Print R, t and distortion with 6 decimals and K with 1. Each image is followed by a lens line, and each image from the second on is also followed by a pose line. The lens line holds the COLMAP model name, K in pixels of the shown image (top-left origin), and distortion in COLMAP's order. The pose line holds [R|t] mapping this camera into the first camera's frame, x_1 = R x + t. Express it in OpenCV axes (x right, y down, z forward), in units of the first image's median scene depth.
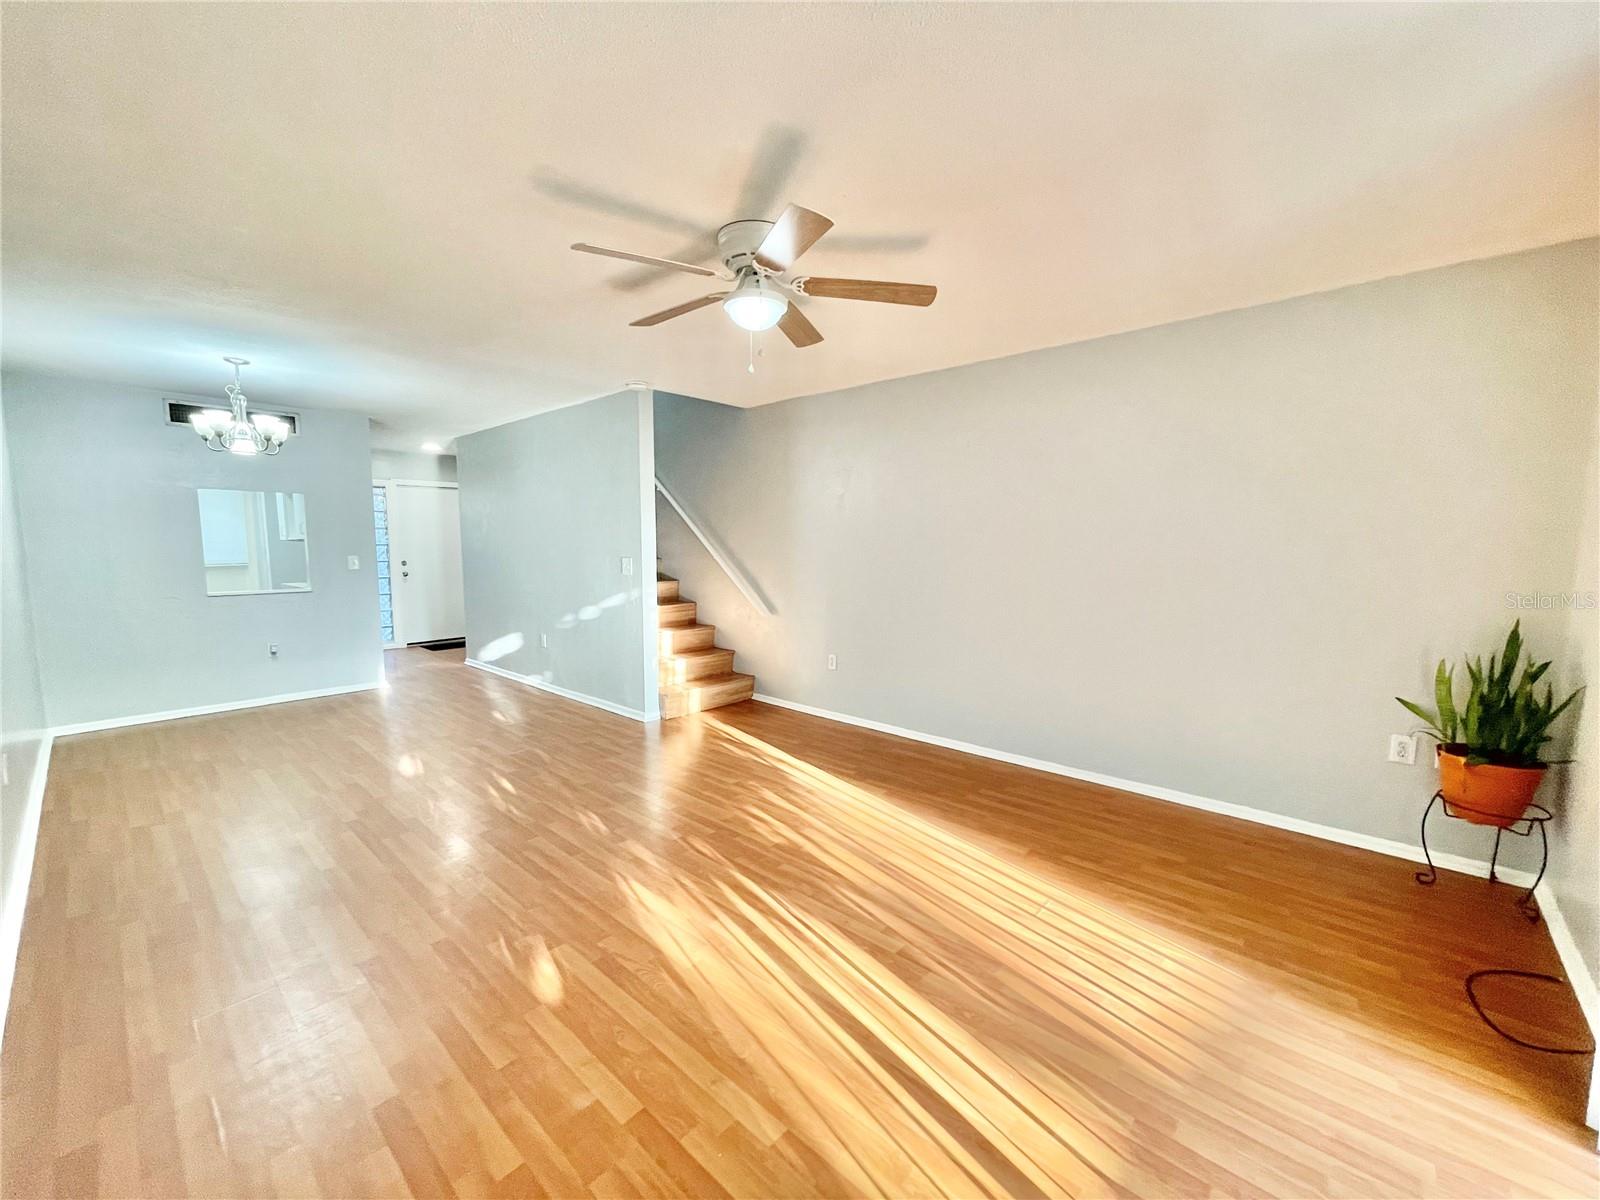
lens RADIAL K [[644.3, 0, 793.4], [0, 644.3, 609.0], [0, 0, 1]] dist [0.002525, -0.004713]
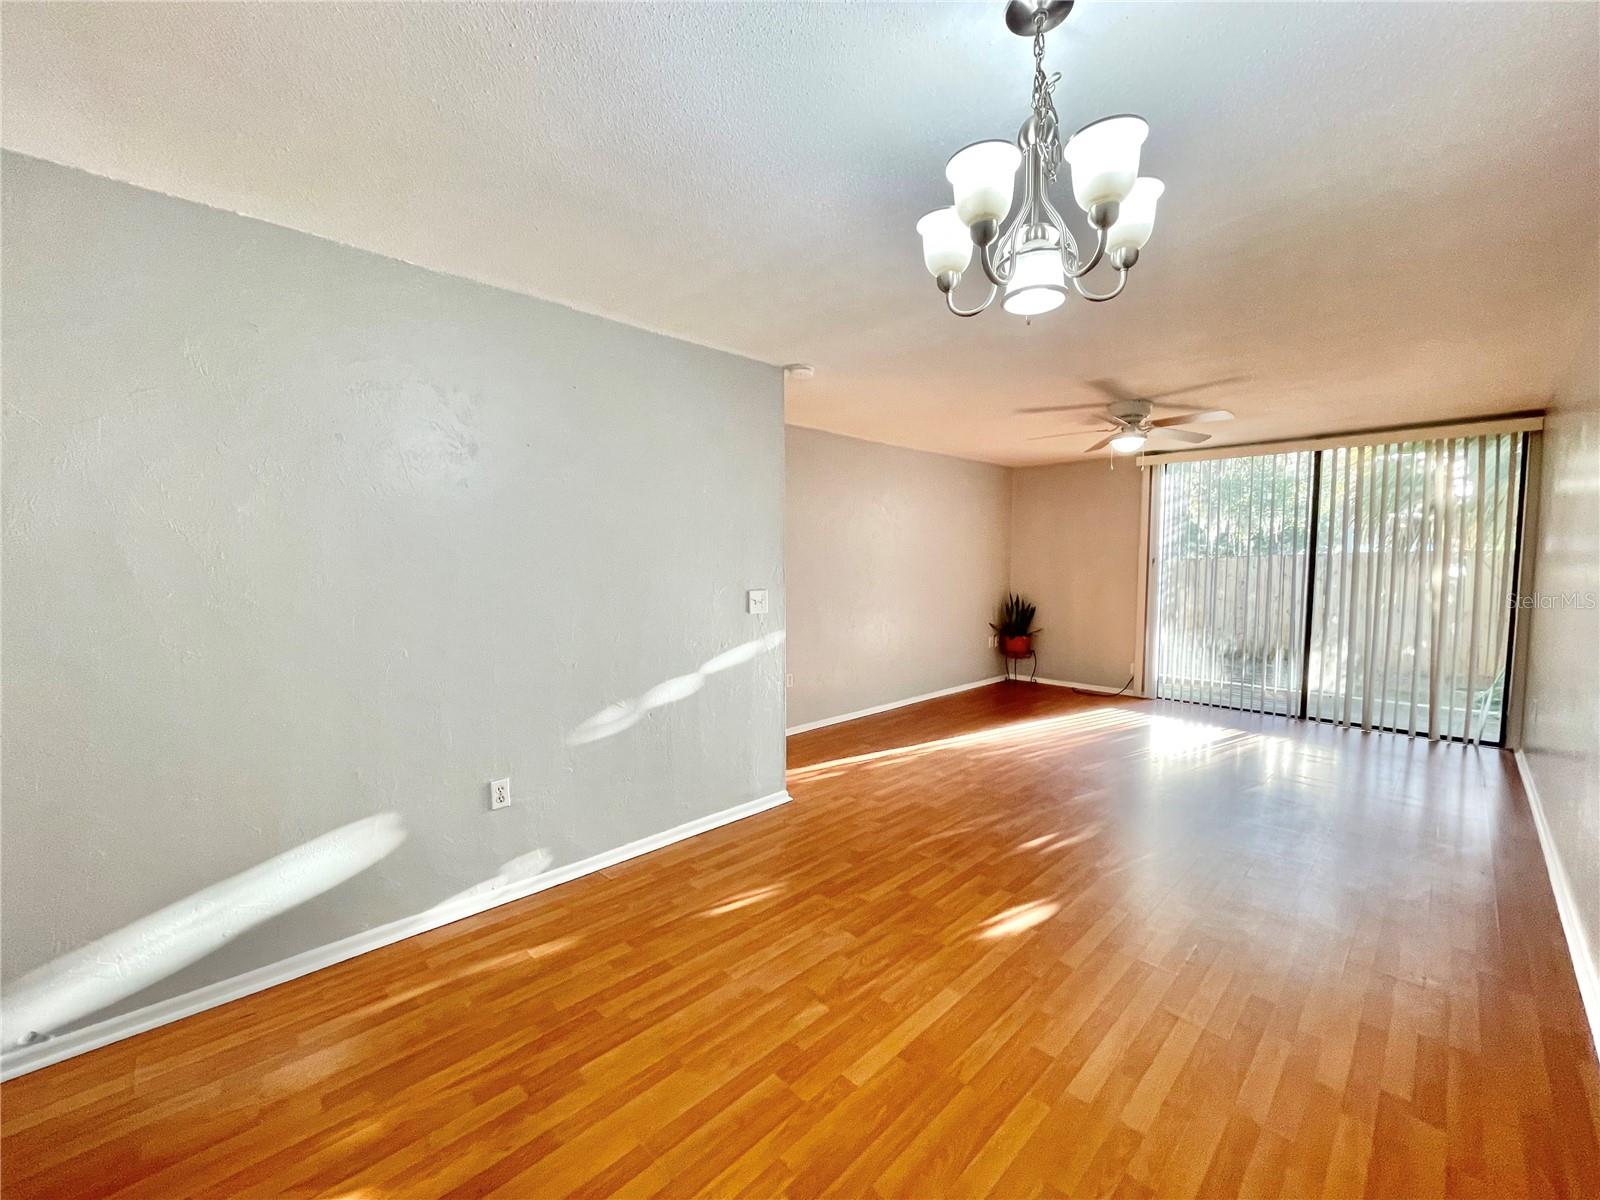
lens RADIAL K [[644.3, 0, 793.4], [0, 644.3, 609.0], [0, 0, 1]] dist [0.002525, -0.004713]
pose [[0.062347, -0.079191, 0.994908, -1.163861], [0.101890, 0.992144, 0.072586, -0.128372], [-0.992840, 0.096845, 0.069926, 1.087838]]
